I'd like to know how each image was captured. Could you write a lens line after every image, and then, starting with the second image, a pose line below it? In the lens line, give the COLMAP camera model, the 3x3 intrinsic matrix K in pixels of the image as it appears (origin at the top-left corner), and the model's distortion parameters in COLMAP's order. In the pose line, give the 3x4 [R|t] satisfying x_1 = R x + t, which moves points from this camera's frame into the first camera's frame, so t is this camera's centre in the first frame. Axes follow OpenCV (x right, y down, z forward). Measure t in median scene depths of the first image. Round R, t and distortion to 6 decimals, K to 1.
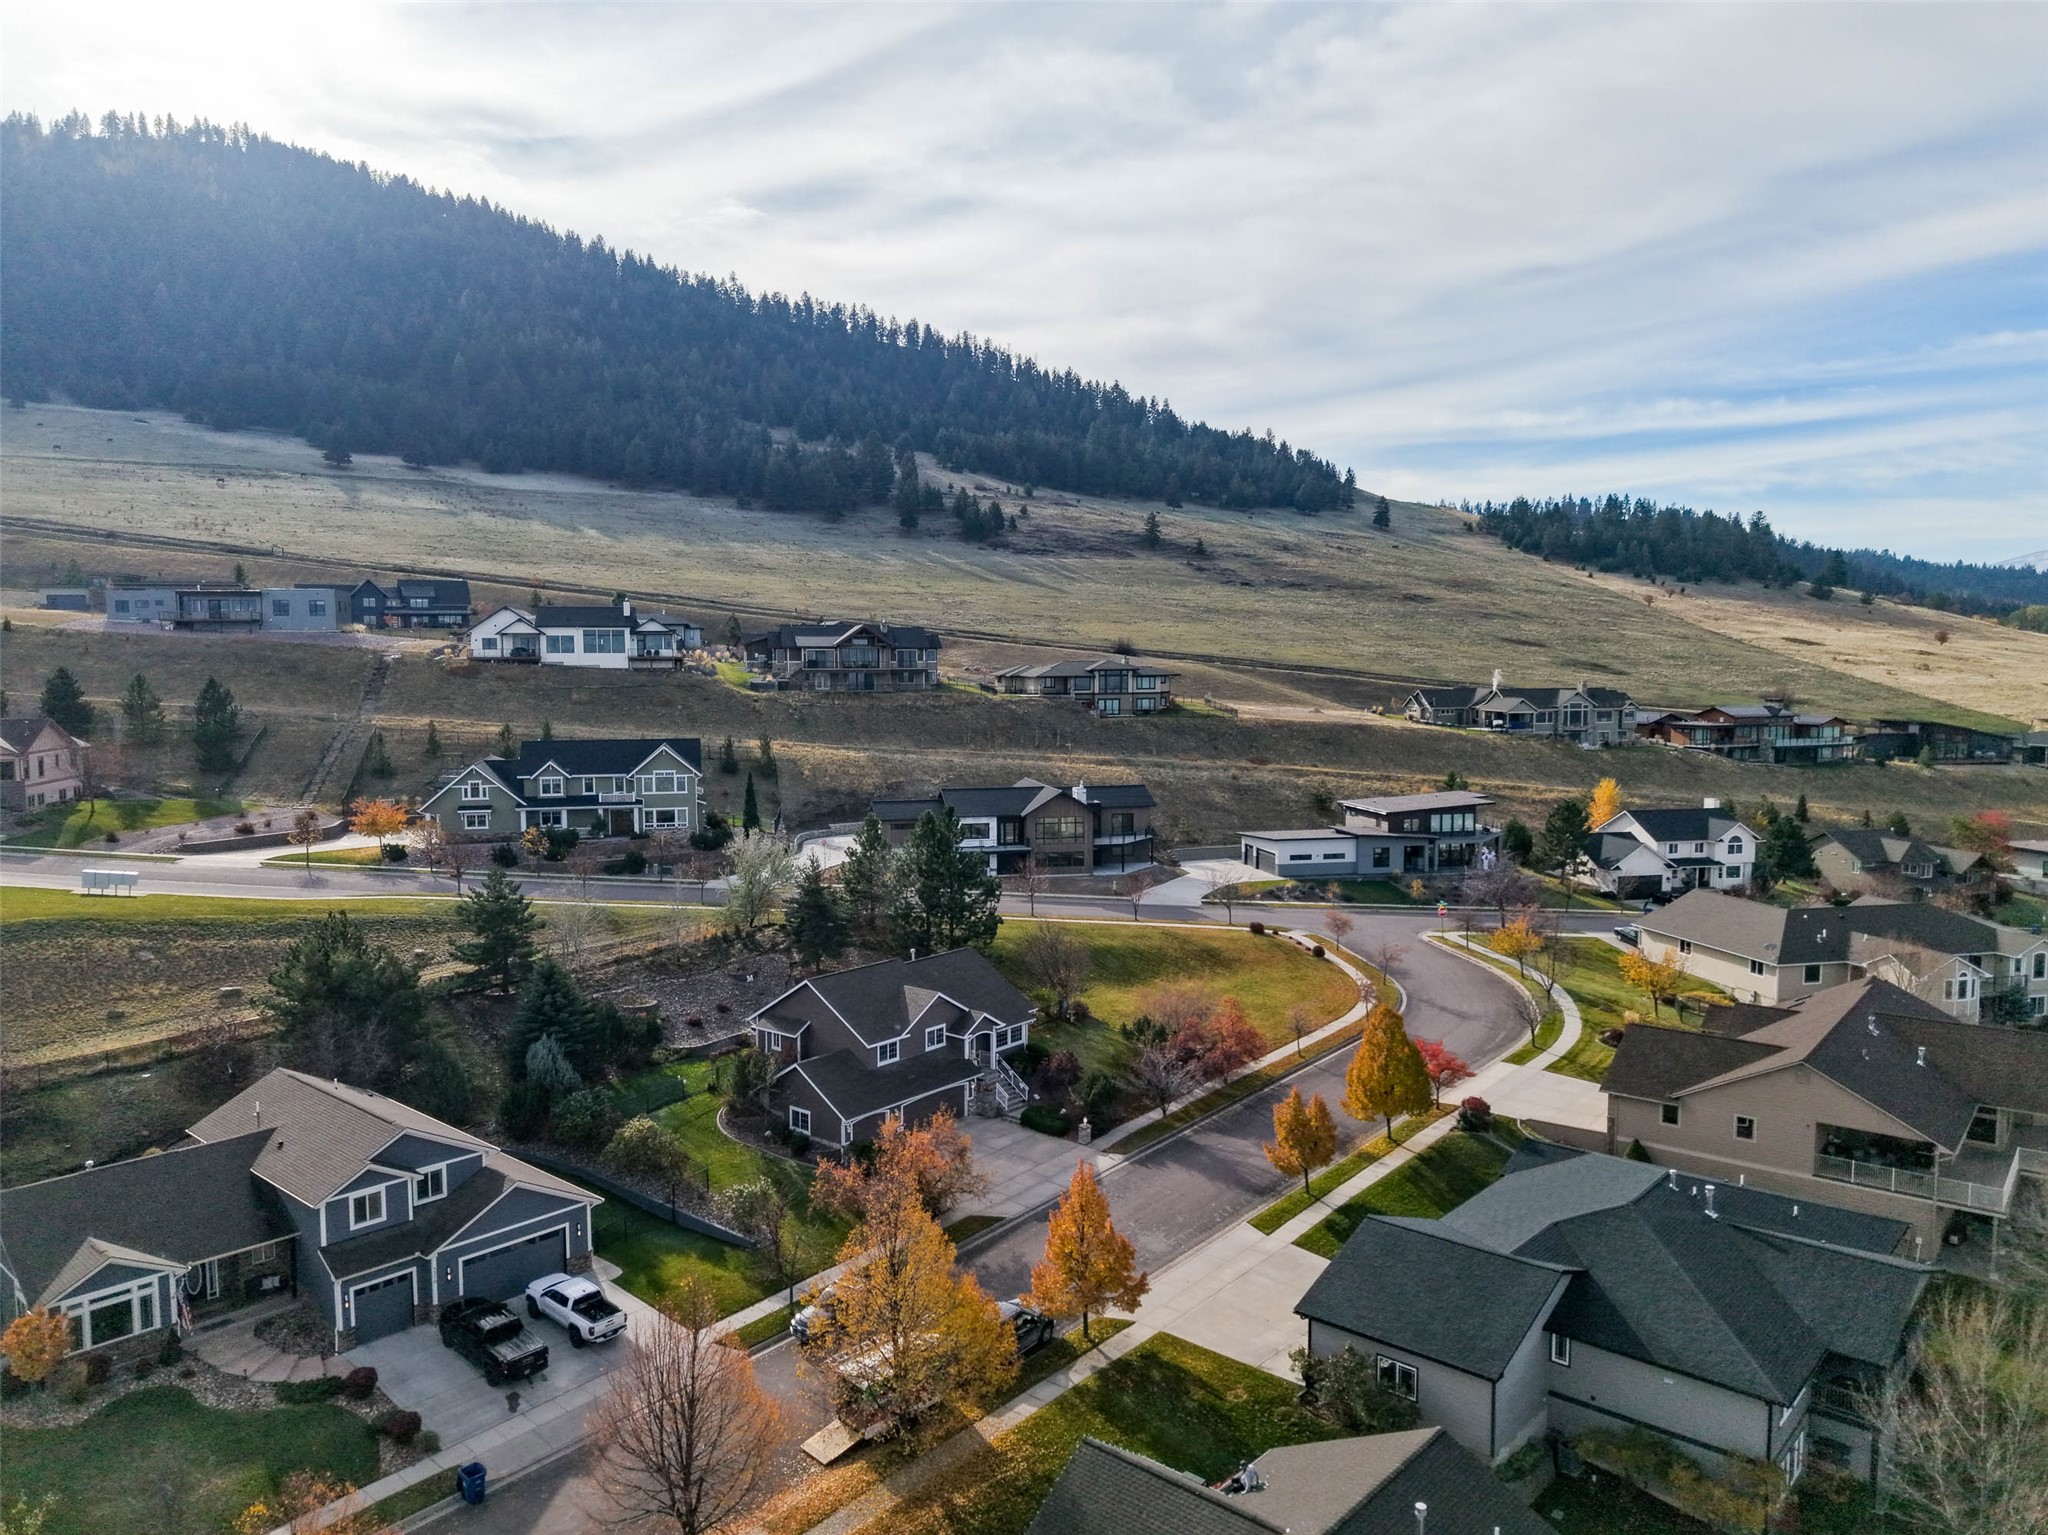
lens RADIAL K [[1418.0, 0, 1024.0], [0, 1418.0, 767.5], [0, 0, 1]] dist [0.024289, -0.023838]
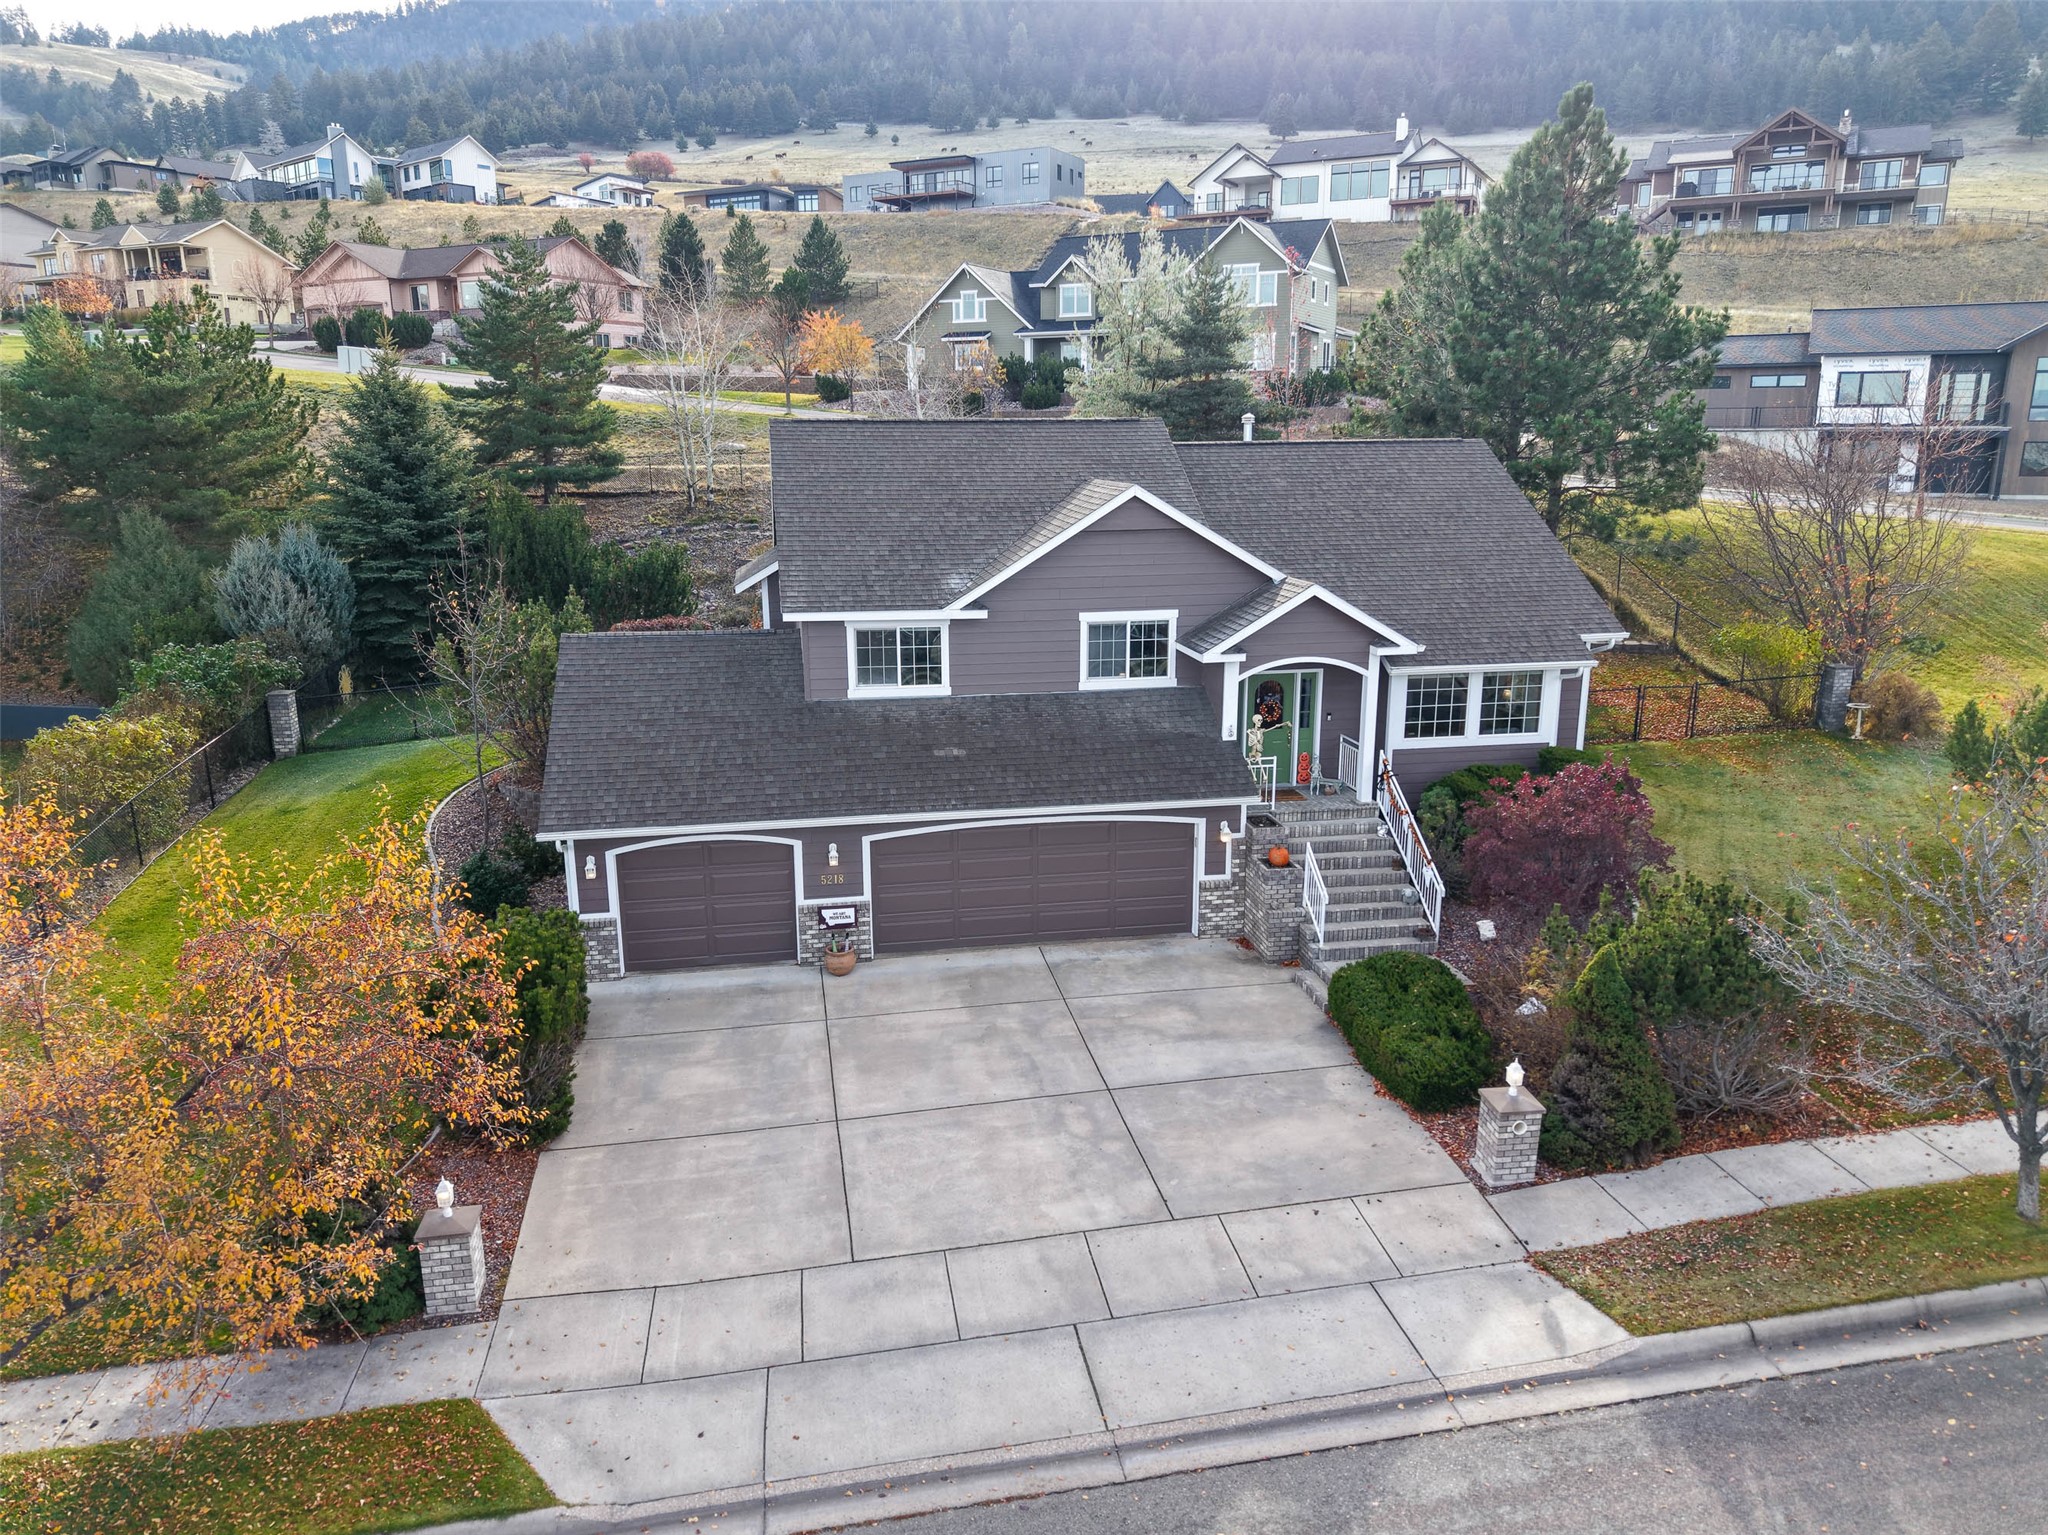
lens RADIAL K [[1418.0, 0, 1024.0], [0, 1418.0, 767.5], [0, 0, 1]] dist [0.024289, -0.023838]
pose [[0.767373, 0.148142, -0.623853, 0.084795], [-0.047384, 0.983386, 0.175232, 0.133588], [0.639447, -0.104908, 0.761644, 0.621832]]
